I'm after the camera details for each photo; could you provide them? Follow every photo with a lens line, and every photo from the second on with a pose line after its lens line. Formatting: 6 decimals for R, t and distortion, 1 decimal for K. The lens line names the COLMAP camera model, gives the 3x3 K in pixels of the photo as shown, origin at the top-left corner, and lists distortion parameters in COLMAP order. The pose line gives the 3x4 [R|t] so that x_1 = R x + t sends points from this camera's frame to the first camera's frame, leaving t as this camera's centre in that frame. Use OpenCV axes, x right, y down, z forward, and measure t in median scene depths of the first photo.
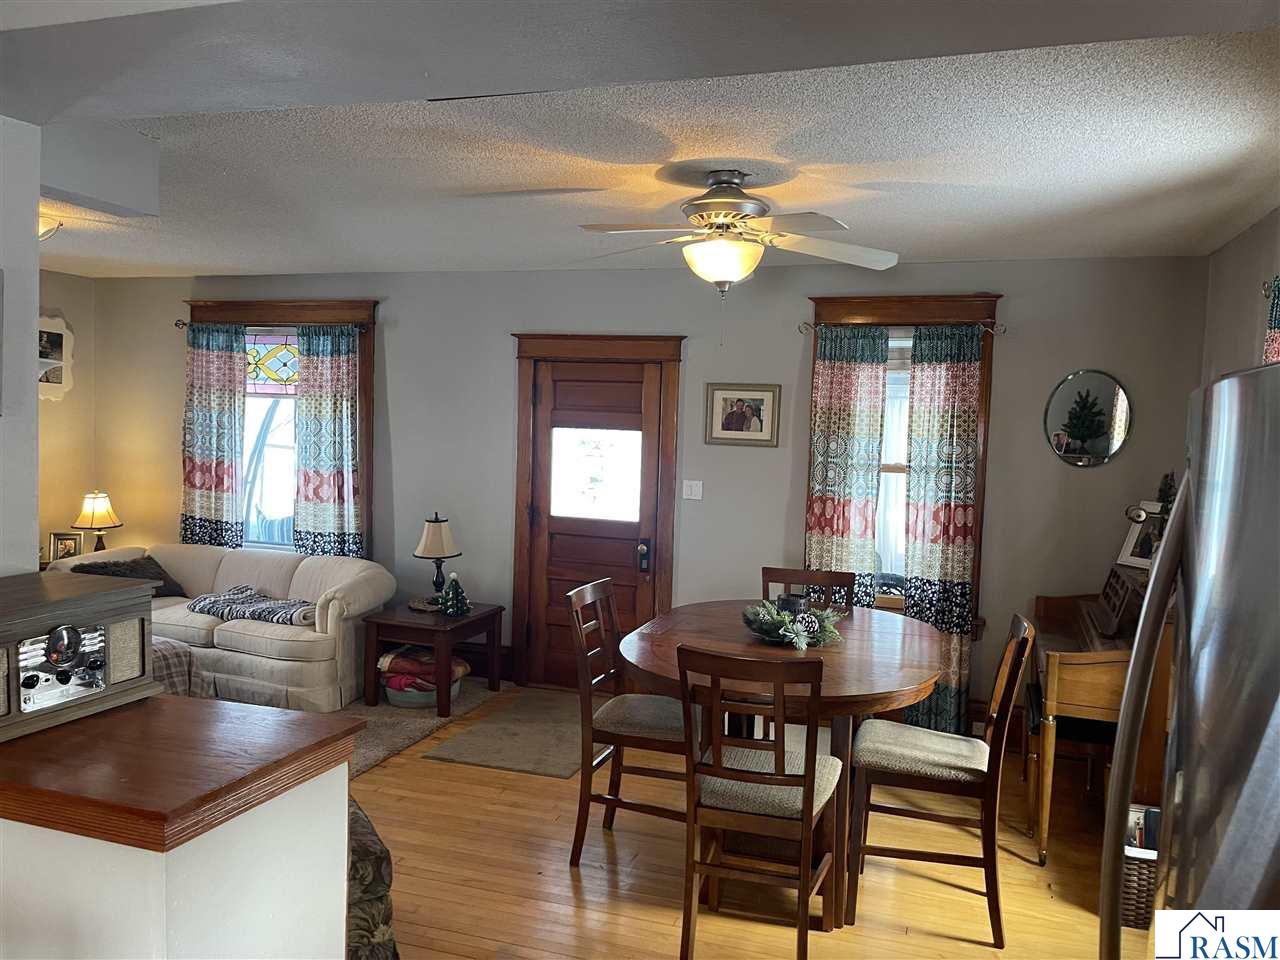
lens RADIAL K [[999.9, 0, 640.0], [0, 999.9, 480.0], [0, 0, 1]] dist [0.093678, -0.125134]
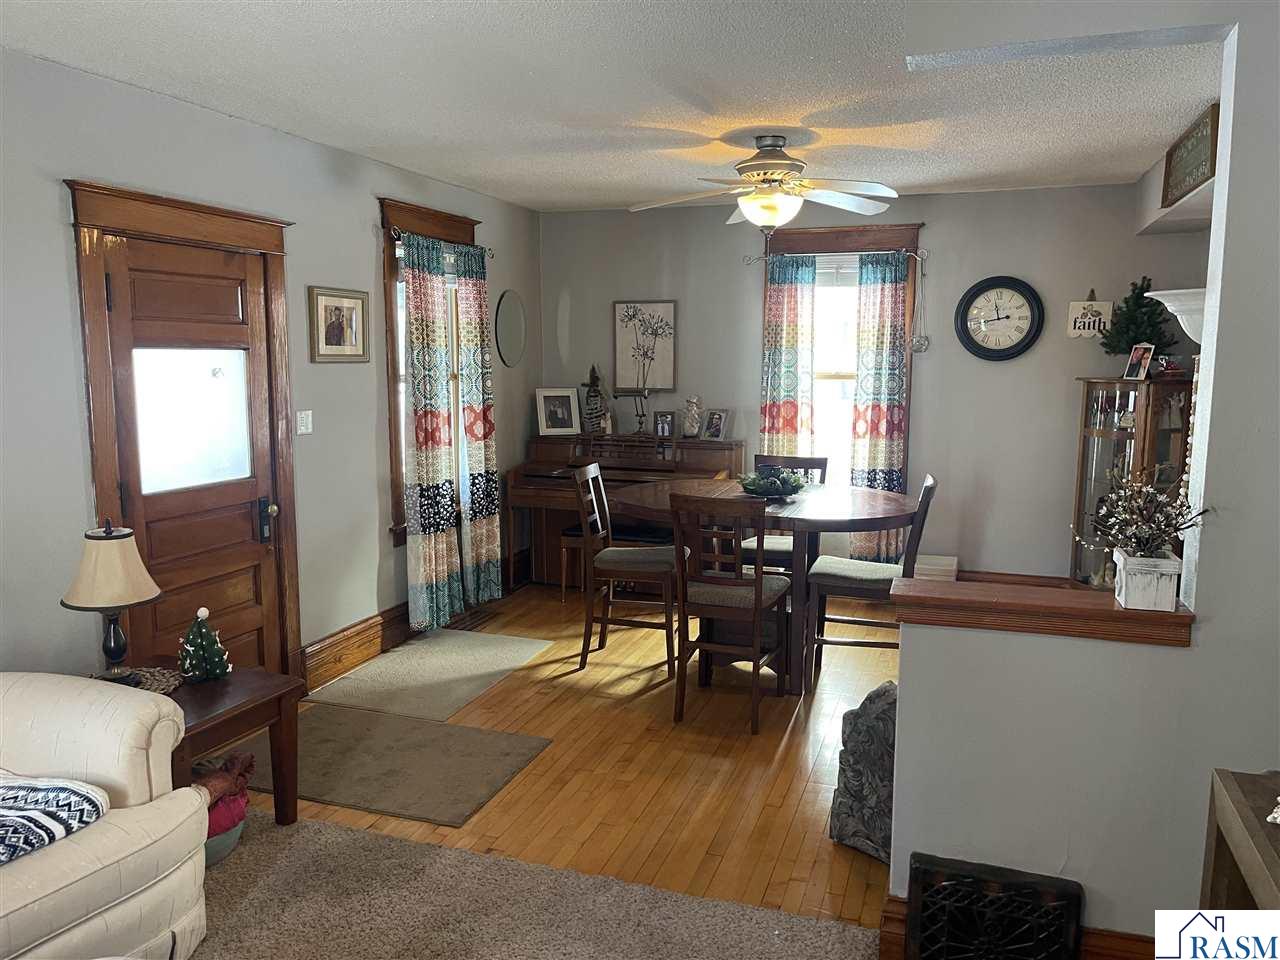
lens RADIAL K [[999.9, 0, 640.0], [0, 999.9, 480.0], [0, 0, 1]] dist [0.093678, -0.125134]
pose [[-0.004711, -0.166617, 0.986010, -0.755903], [0.044106, 0.985027, 0.166662, -0.067549], [-0.999016, 0.044274, 0.002709, 0.745135]]
